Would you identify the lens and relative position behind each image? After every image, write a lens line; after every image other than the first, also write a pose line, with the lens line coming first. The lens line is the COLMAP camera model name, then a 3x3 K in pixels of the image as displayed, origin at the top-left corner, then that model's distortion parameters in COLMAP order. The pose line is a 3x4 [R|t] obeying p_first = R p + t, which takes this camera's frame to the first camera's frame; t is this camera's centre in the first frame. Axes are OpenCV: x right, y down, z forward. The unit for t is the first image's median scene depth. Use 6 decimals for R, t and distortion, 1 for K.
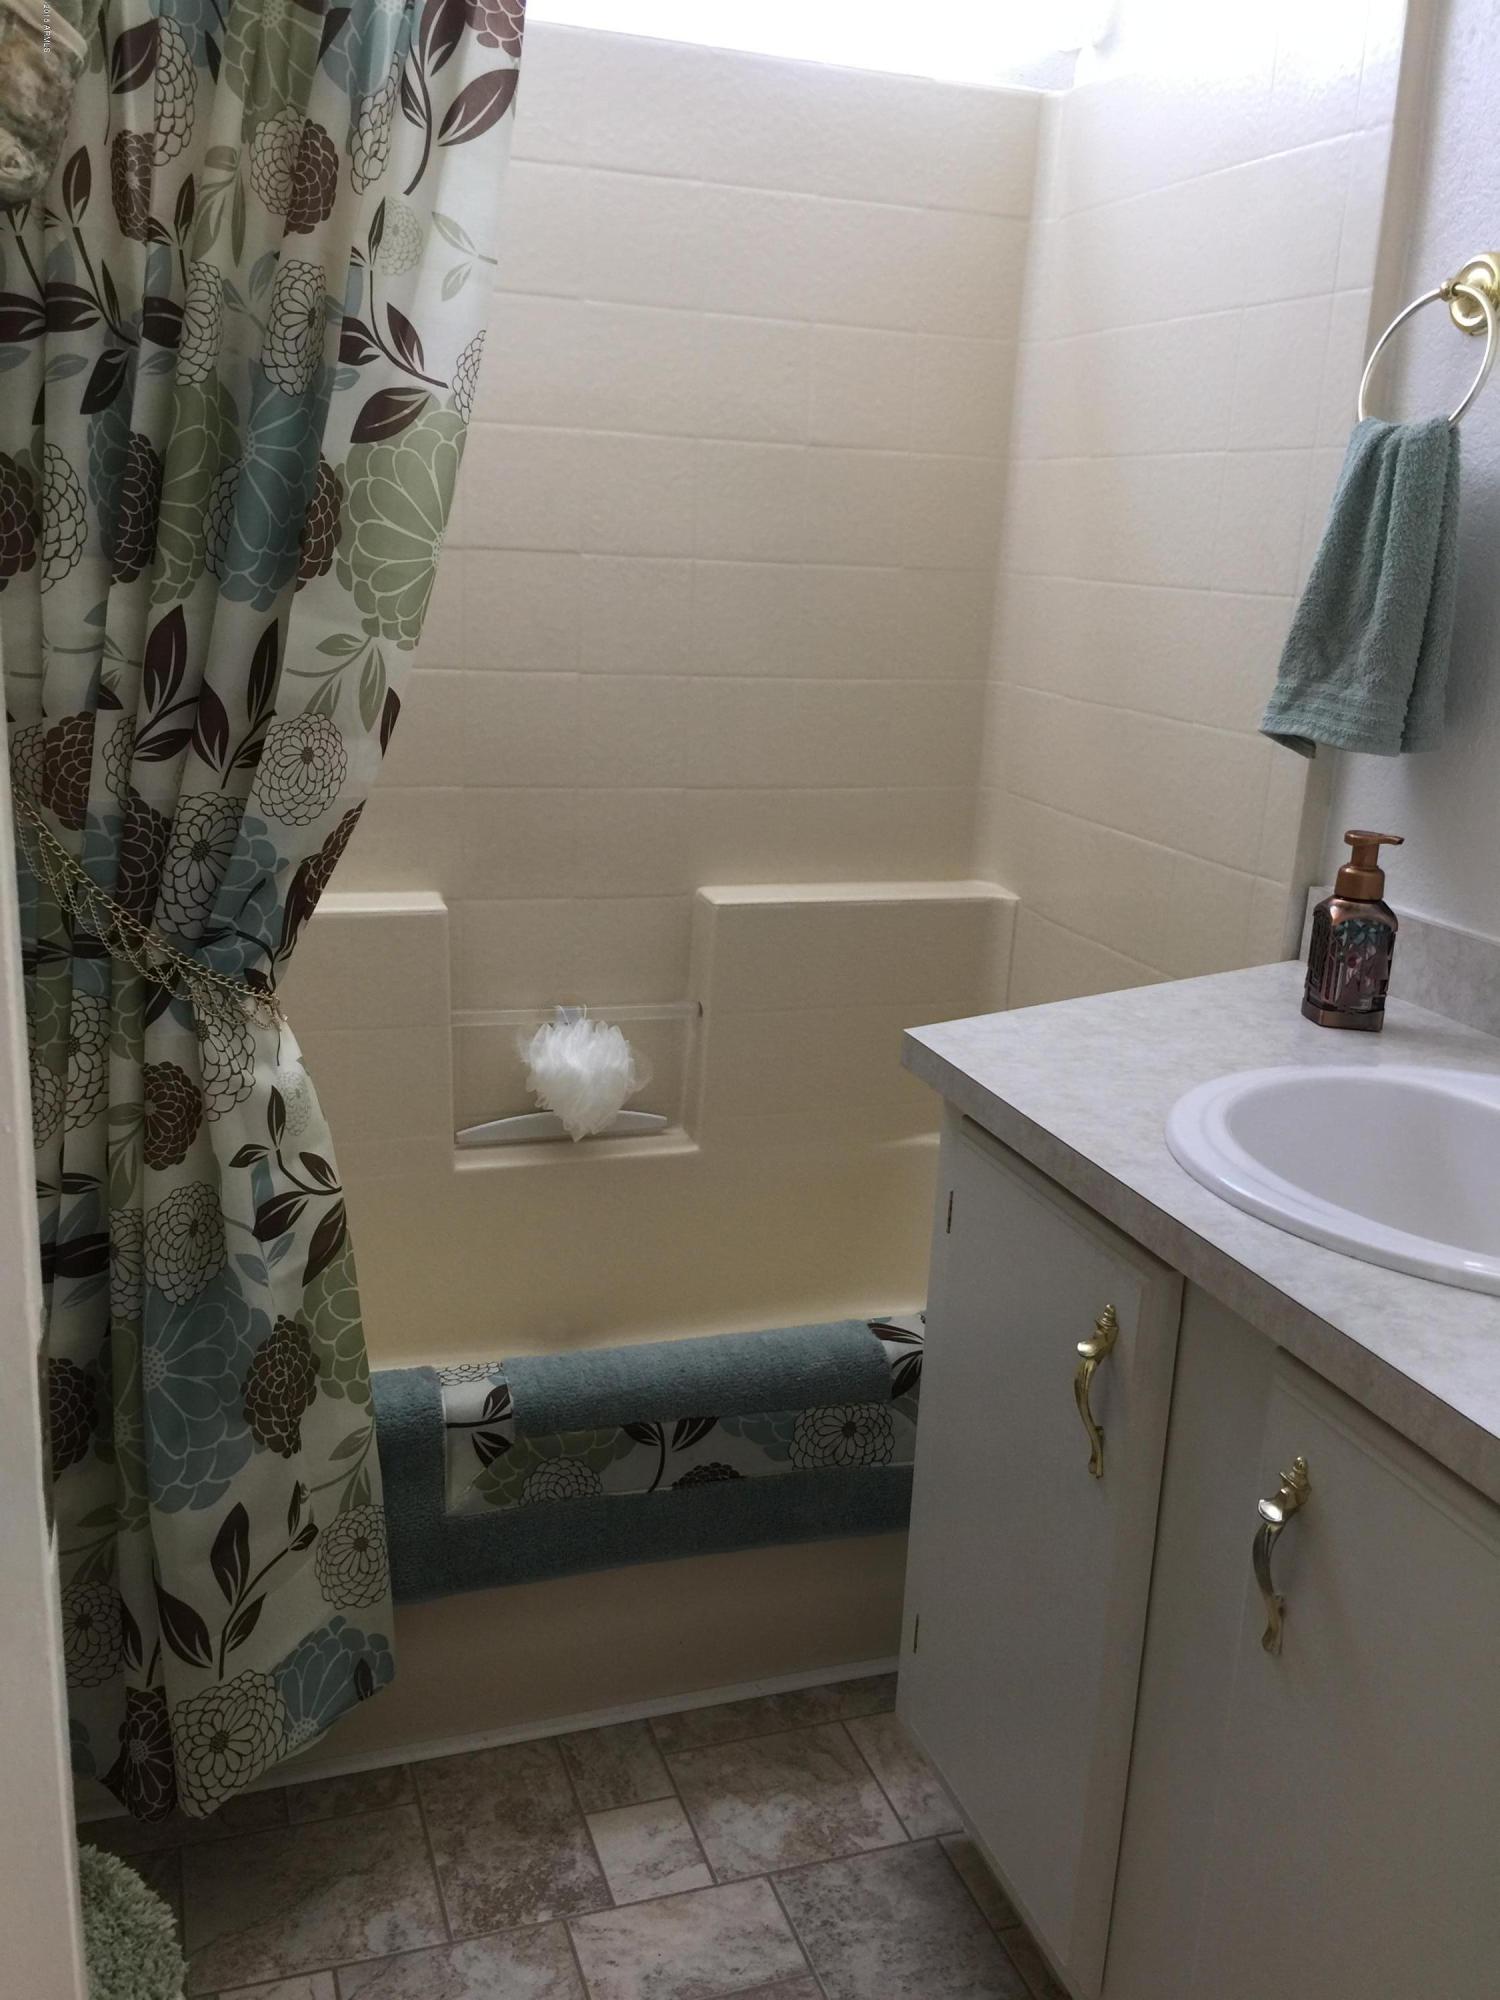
lens RADIAL K [[1729.0, 0, 752.3], [0, 1729.0, 976.5], [0, 0, 1]] dist [0.087544, -0.136533]
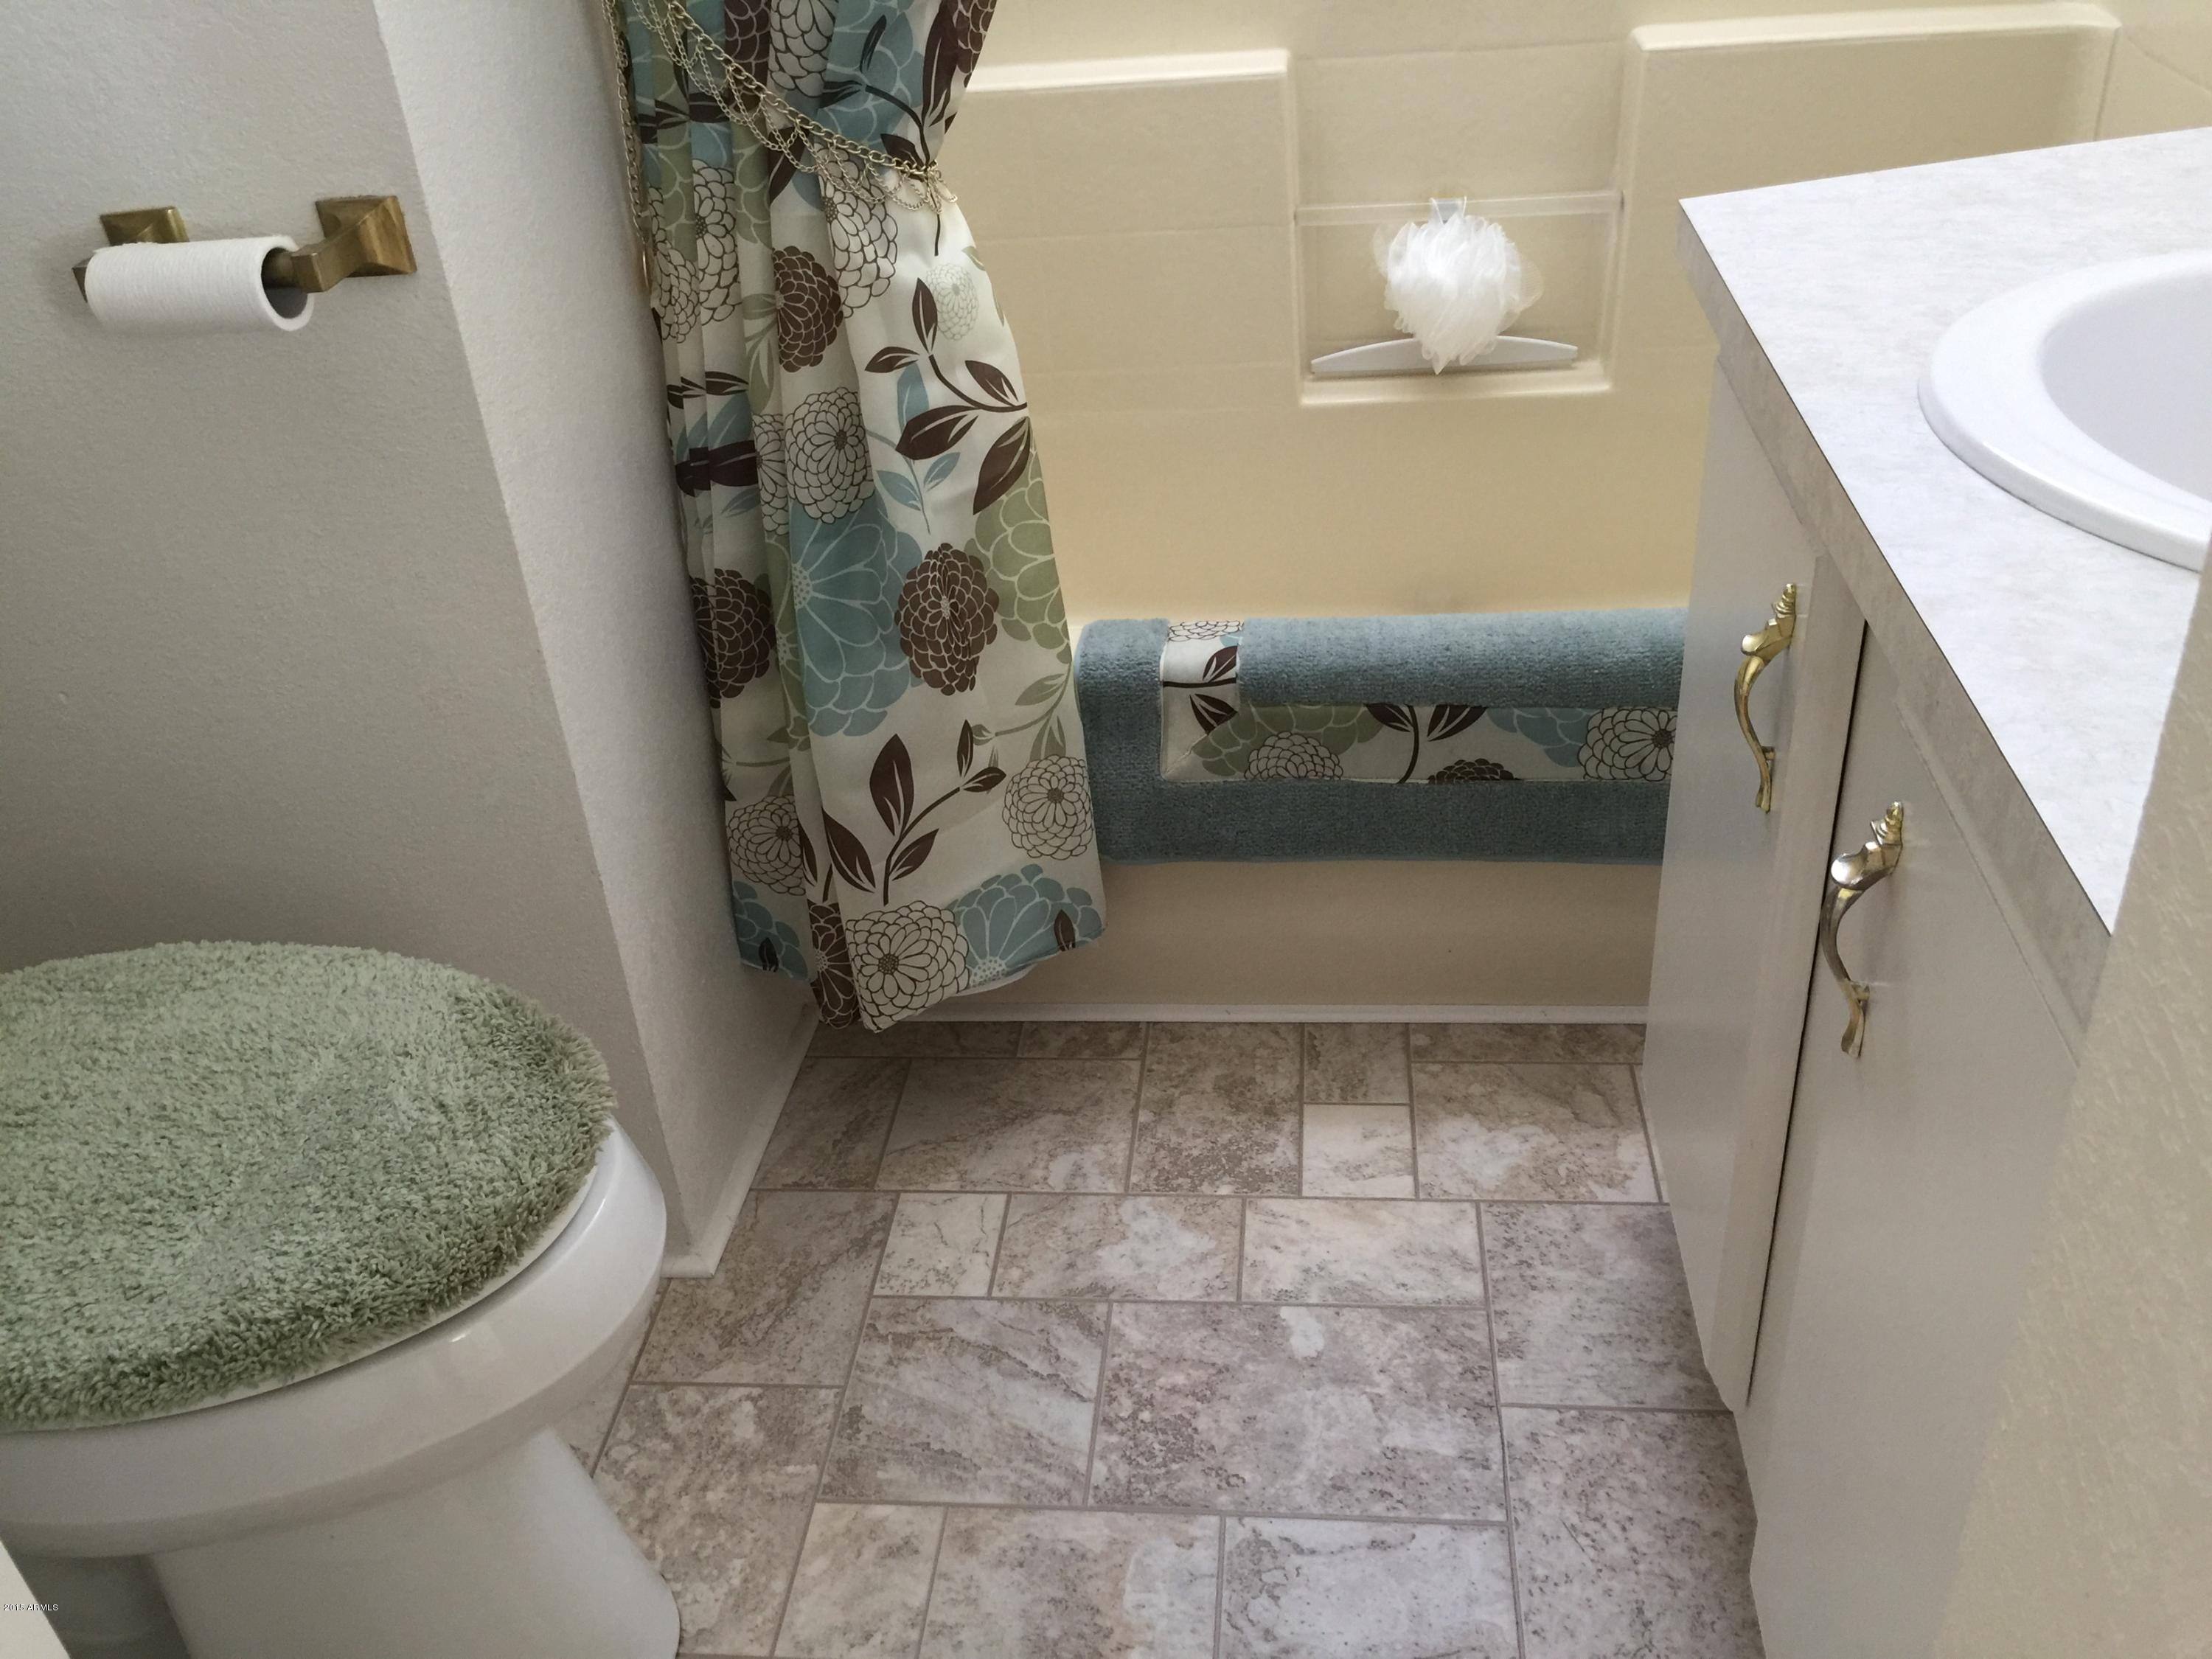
lens RADIAL K [[1912.2, 0, 1111.5], [0, 1912.2, 825.9], [0, 0, 1]] dist [0.087544, -0.136533]
pose [[0.899394, 0.123106, -0.419446, 0.237905], [0.010673, 0.953056, 0.302605, 0.032066], [0.437008, -0.276638, 0.855859, 0.136519]]
